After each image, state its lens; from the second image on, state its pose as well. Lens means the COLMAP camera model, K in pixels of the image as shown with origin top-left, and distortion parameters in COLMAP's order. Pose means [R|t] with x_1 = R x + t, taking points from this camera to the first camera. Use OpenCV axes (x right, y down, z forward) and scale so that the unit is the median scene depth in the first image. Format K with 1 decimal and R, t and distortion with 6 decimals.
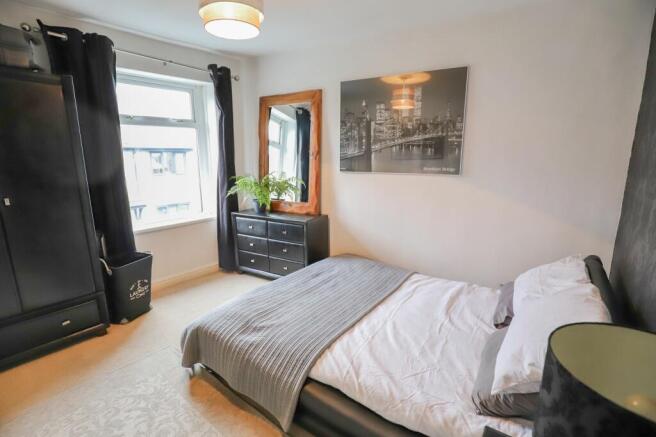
lens RADIAL K [[309.6, 0, 327.0], [0, 309.6, 222.0], [0, 0, 1]] dist [-0.004969, -0.000716]
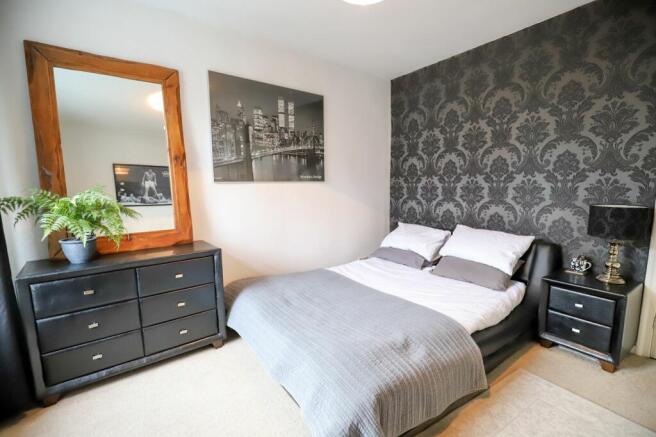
lens RADIAL K [[309.6, 0, 327.5], [0, 309.6, 219.7], [0, 0, 1]] dist [-0.004969, -0.000716]
pose [[0.347448, -0.118255, 0.930213, -0.669699], [0.200582, 0.978427, 0.049464, -0.055065], [-0.915995, 0.169398, 0.363672, 0.514436]]
